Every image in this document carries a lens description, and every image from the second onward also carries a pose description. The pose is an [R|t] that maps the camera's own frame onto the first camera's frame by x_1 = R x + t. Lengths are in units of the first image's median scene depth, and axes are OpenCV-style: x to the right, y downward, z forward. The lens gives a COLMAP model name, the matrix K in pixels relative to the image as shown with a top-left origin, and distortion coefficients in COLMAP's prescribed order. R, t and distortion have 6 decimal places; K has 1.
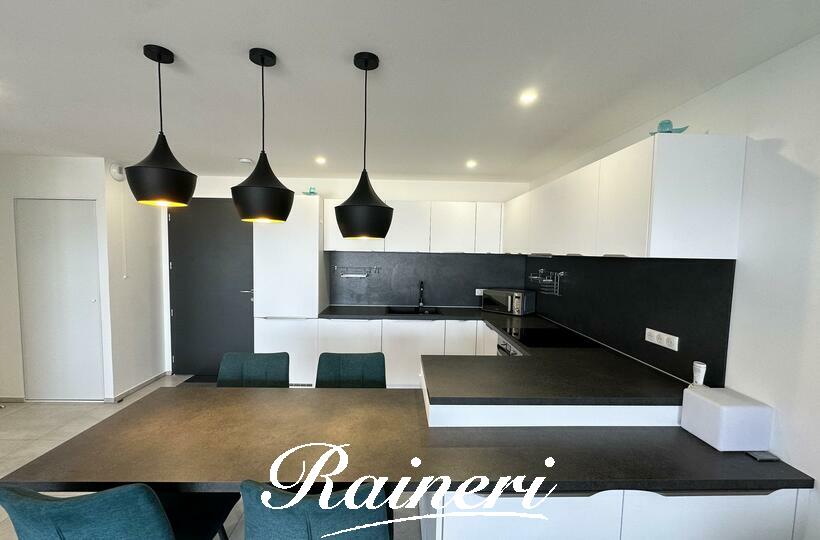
lens RADIAL K [[363.3, 0, 413.4], [0, 363.3, 279.1], [0, 0, 1]] dist [-0.000794, -0.000178]
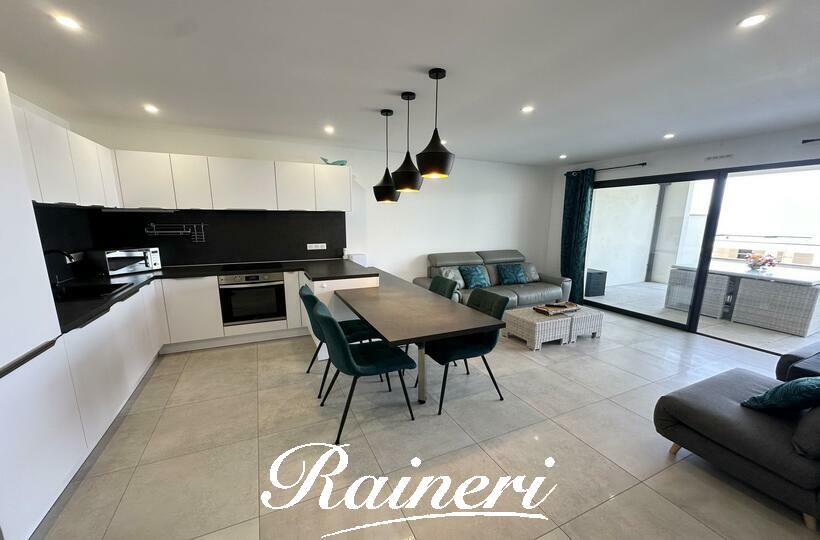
lens RADIAL K [[320.1, 0, 412.0], [0, 320.1, 282.5], [0, 0, 1]] dist [-0.000462, -0.000005]
pose [[-0.385194, -0.208696, 0.898928, -1.567374], [0.055823, 0.967040, 0.248429, -0.097043], [-0.921146, 0.145874, -0.360848, 1.288978]]
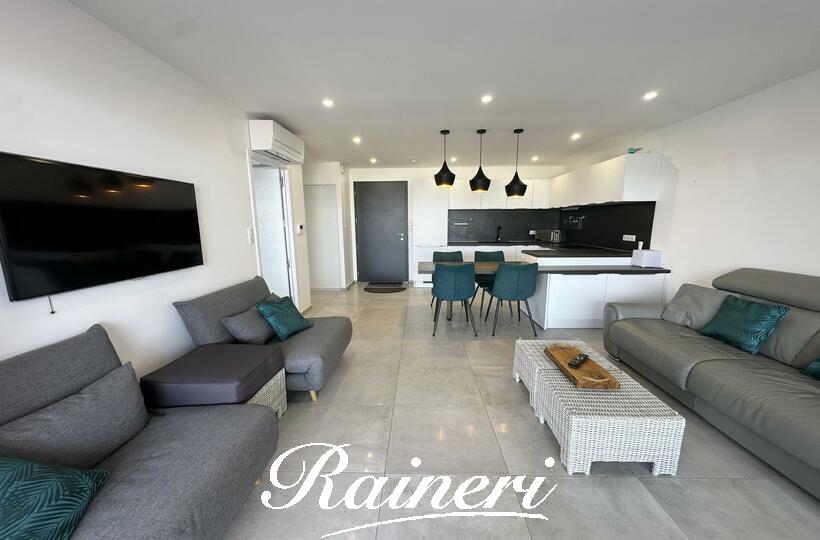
lens RADIAL K [[320.1, 0, 412.0], [0, 320.1, 282.5], [0, 0, 1]] dist [-0.000462, -0.000005]
pose [[0.997278, -0.010284, -0.073011, -0.616186], [0.018258, 0.993829, 0.109411, 0.211076], [0.071435, -0.110446, 0.991312, -1.277296]]
